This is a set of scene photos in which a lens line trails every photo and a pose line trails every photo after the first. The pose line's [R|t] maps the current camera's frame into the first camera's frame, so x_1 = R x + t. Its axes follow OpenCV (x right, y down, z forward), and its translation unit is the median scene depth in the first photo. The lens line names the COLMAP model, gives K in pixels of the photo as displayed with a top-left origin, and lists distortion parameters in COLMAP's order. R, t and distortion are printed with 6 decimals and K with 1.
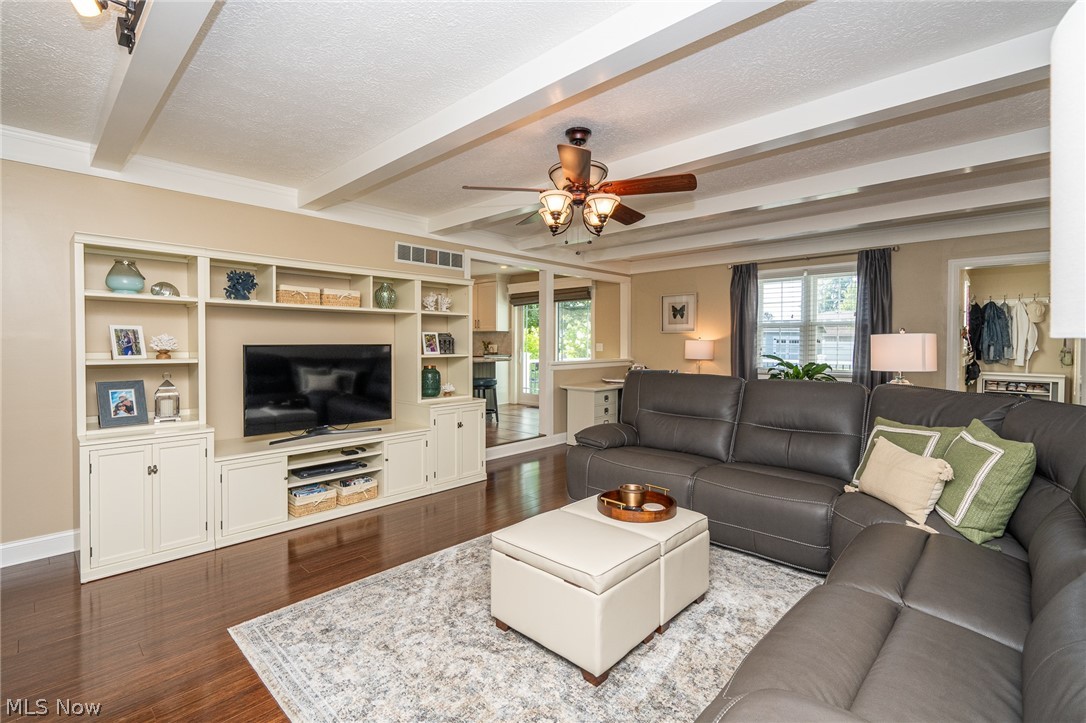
lens RADIAL K [[498.7, 0, 539.3], [0, 498.7, 357.1], [0, 0, 1]] dist [0.001650, 0.000639]
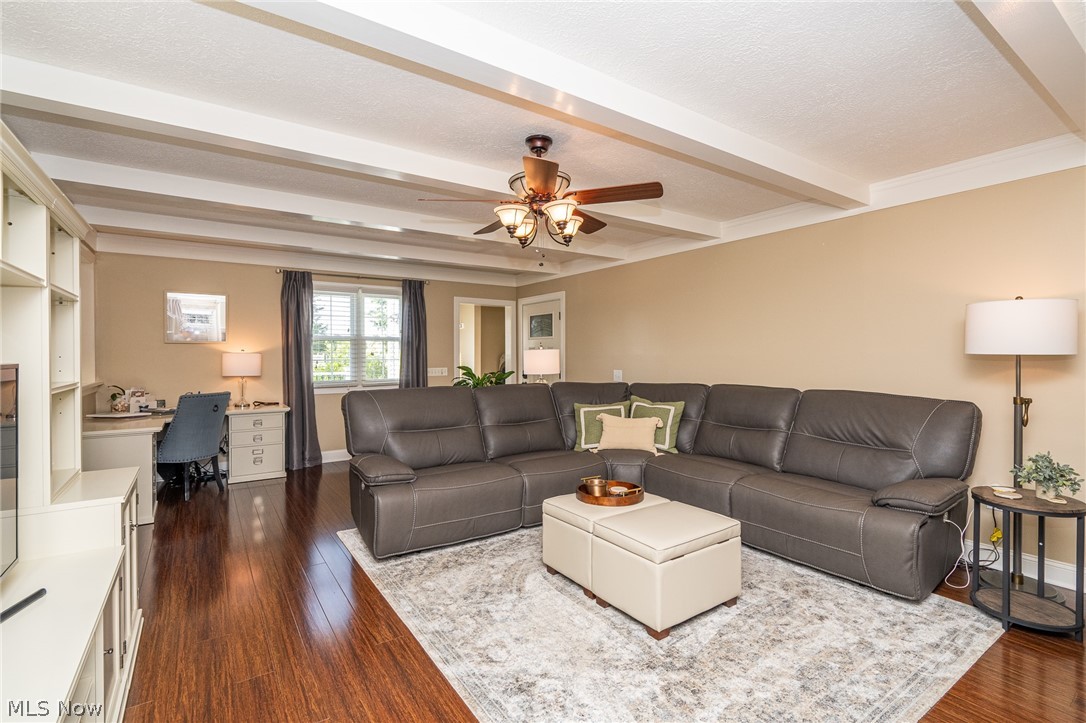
lens RADIAL K [[498.7, 0, 539.0], [0, 498.7, 355.7], [0, 0, 1]] dist [0.001650, 0.000639]
pose [[0.204658, -0.004577, 0.978823, -0.445781], [0.029938, 0.999551, -0.001585, -0.015032], [-0.978376, 0.029628, 0.204703, 0.405545]]
